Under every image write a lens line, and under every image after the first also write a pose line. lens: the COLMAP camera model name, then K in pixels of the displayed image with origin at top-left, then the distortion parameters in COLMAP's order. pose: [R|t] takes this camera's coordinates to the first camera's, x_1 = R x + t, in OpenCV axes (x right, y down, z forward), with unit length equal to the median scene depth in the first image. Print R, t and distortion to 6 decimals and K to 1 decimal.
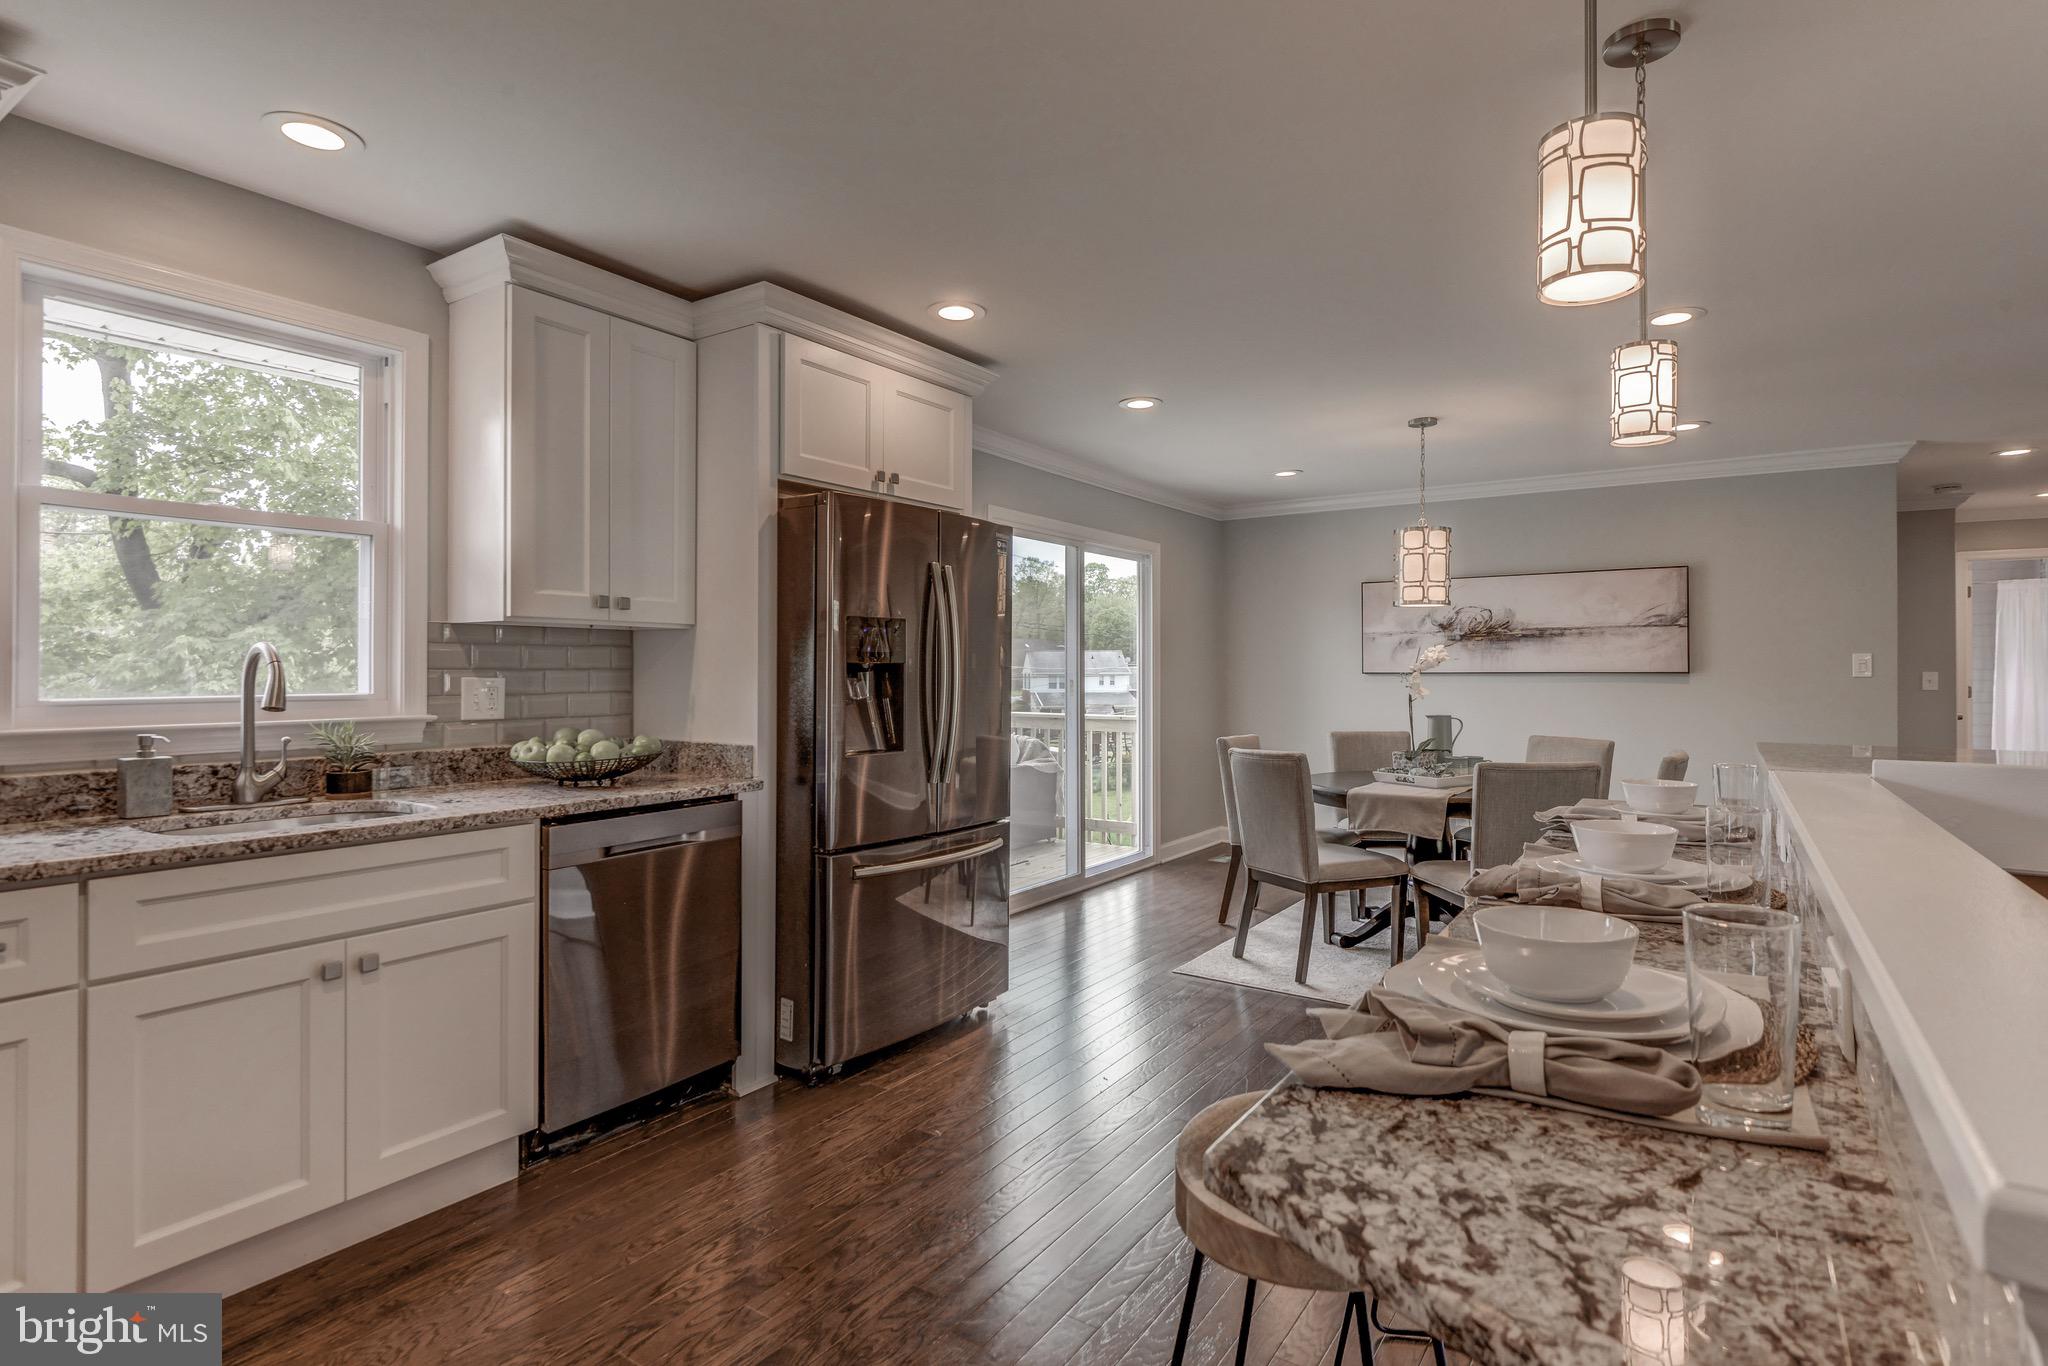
lens RADIAL K [[1018.3, 0, 1025.7], [0, 1018.3, 655.1], [0, 0, 1]] dist [-0.014376, -0.000407]
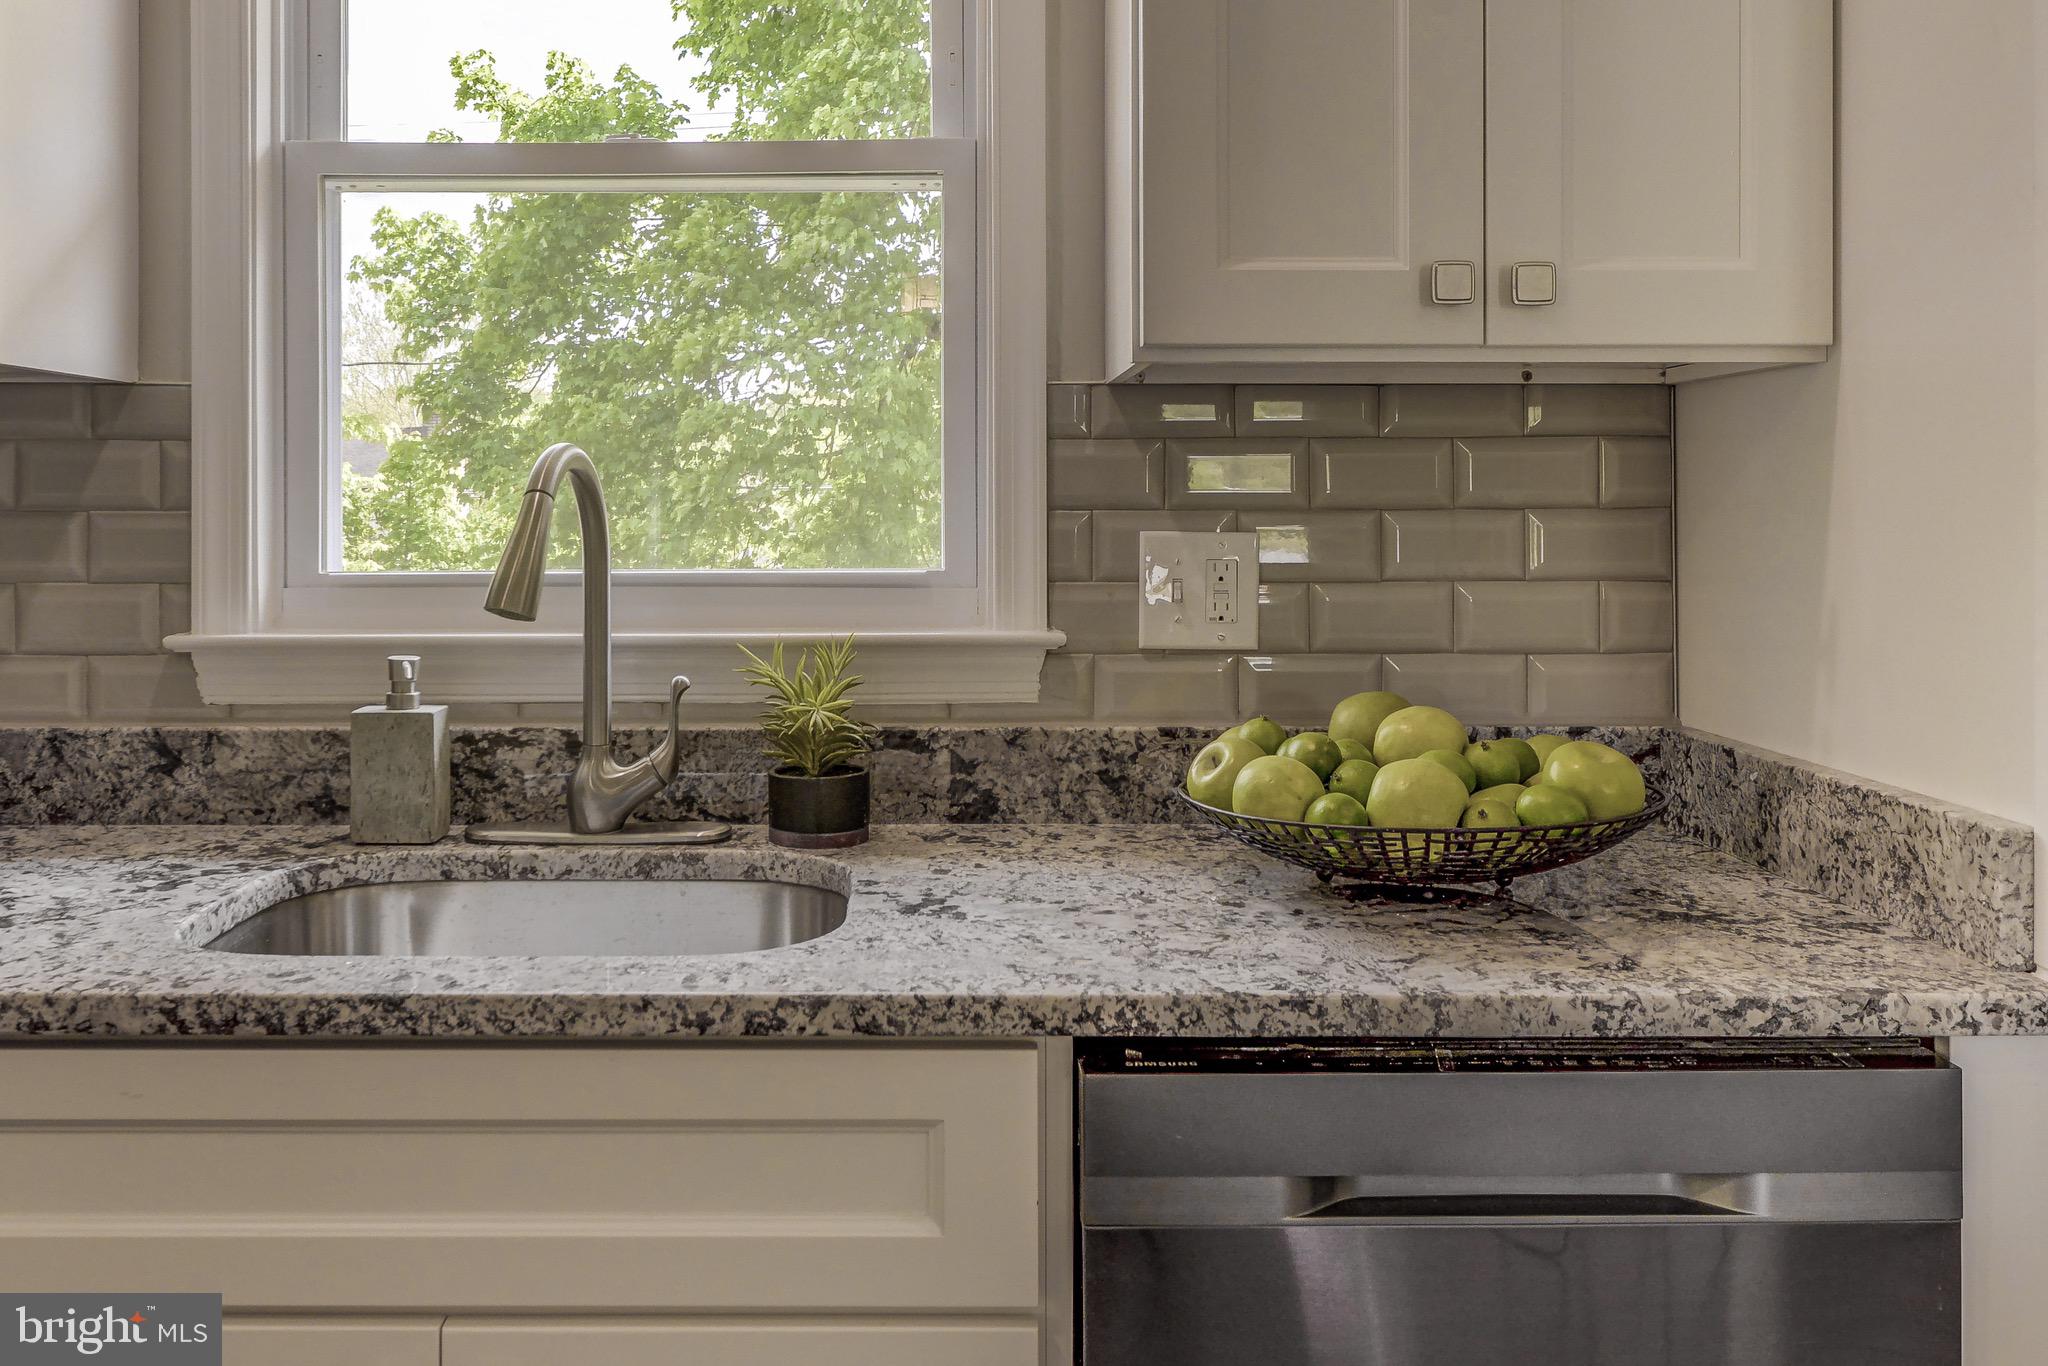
lens RADIAL K [[1732.1, 0, 920.2], [0, 1732.1, 489.0], [0, 0, 1]] dist [0.001306, 0.001303]
pose [[0.553476, -0.010611, -0.832798, -0.086271], [0.013787, 0.999899, -0.003577, 0.008586], [0.832751, -0.009502, 0.553566, 0.642390]]
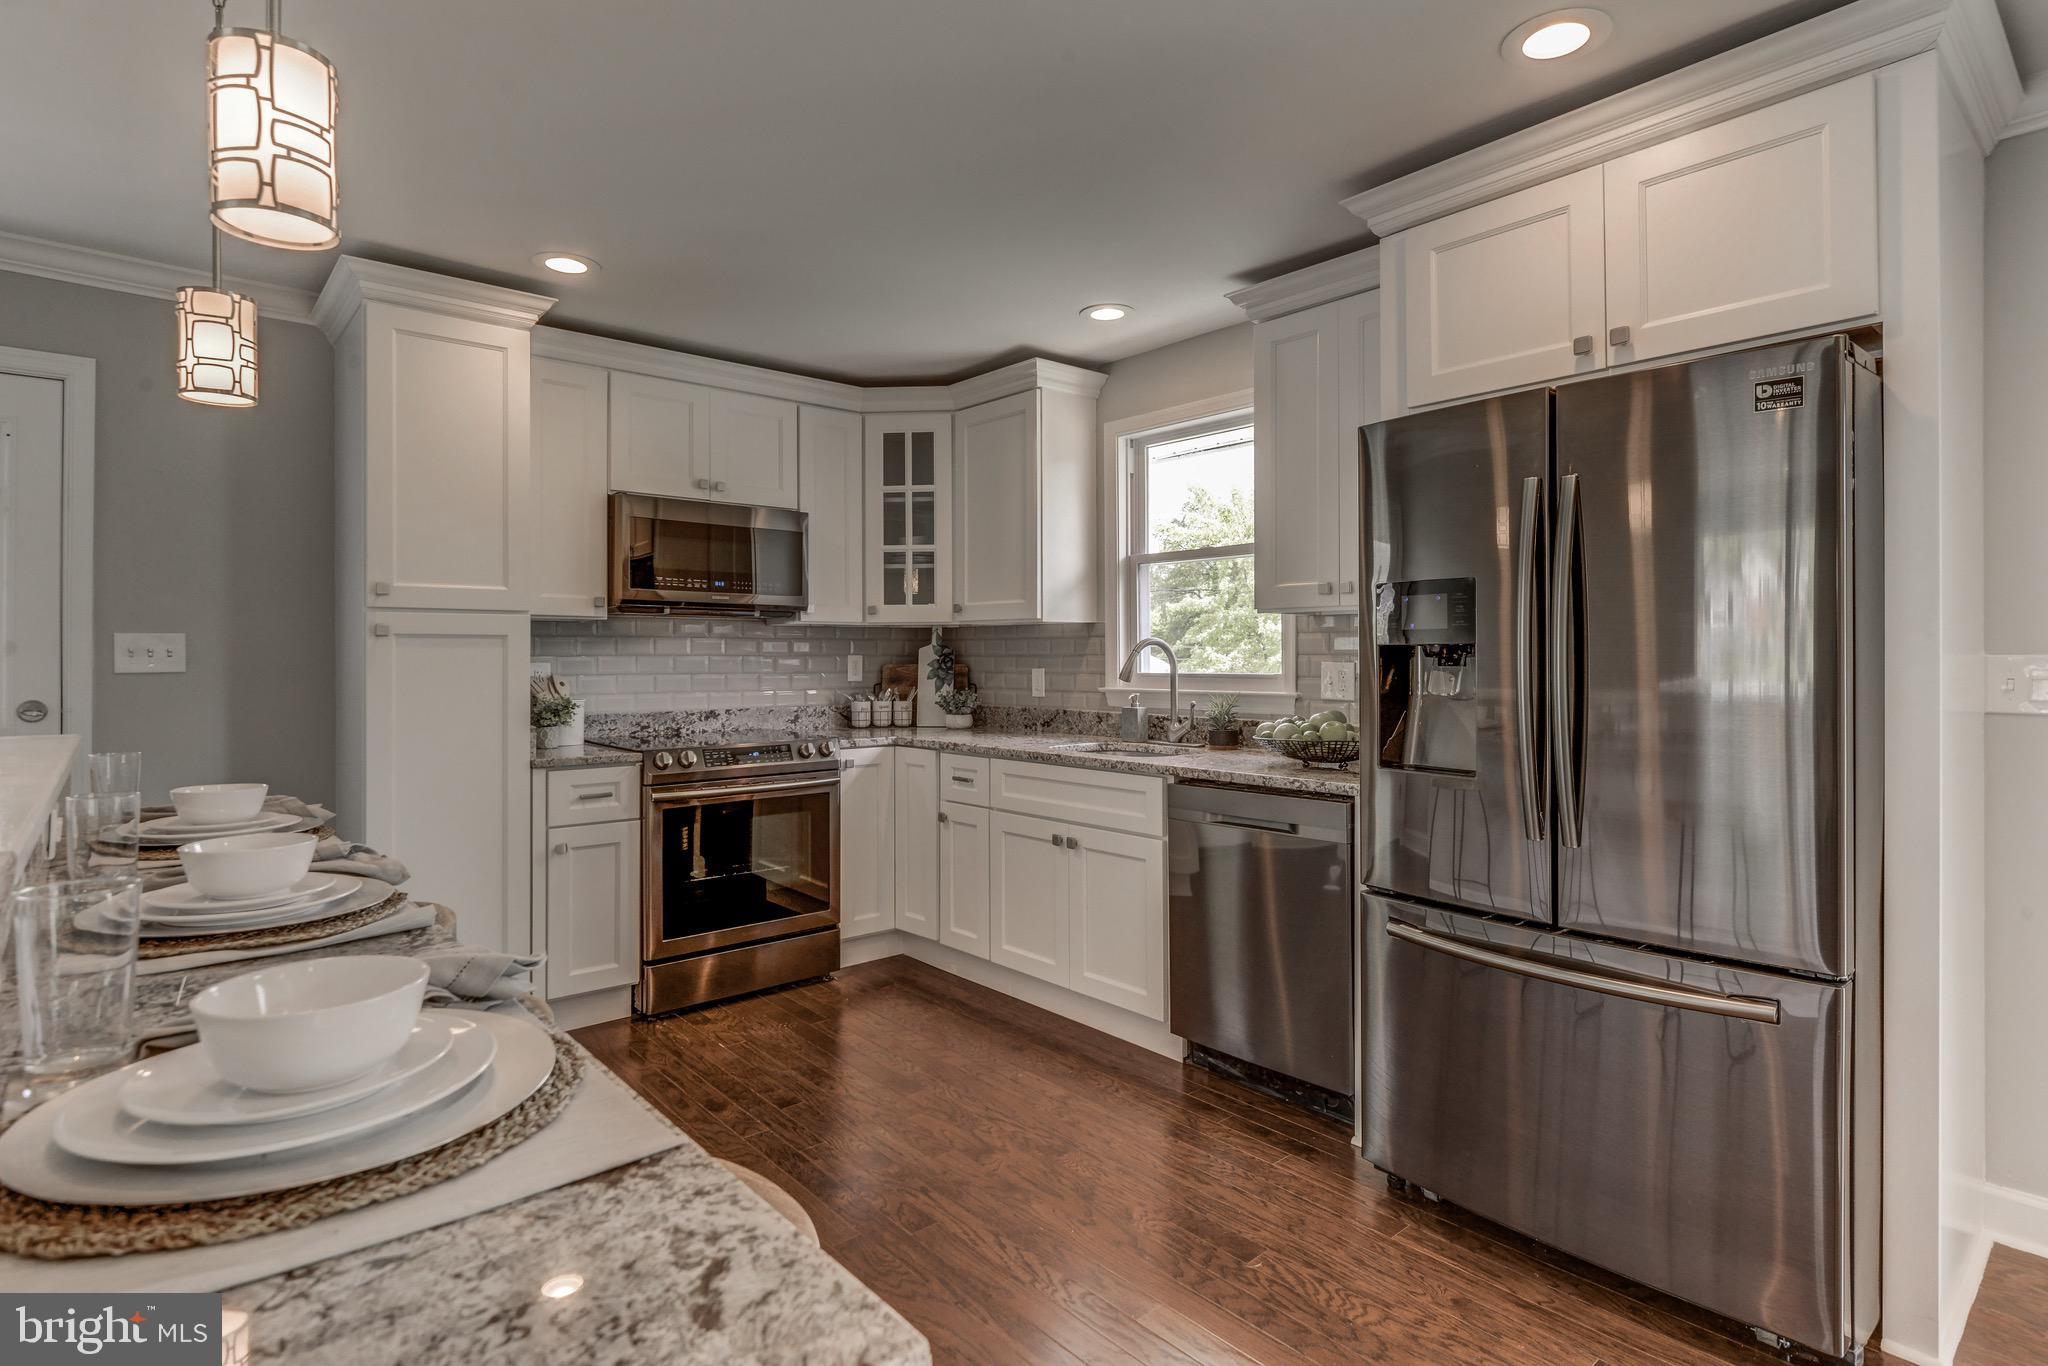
lens RADIAL K [[1018.3, 0, 1025.7], [0, 1018.3, 655.1], [0, 0, 1]] dist [-0.014376, -0.000407]
pose [[-0.258596, -0.003325, -0.965980, 0.703599], [0.014059, 0.999875, -0.007206, 0.019616], [0.965883, -0.015445, -0.258517, 1.062836]]
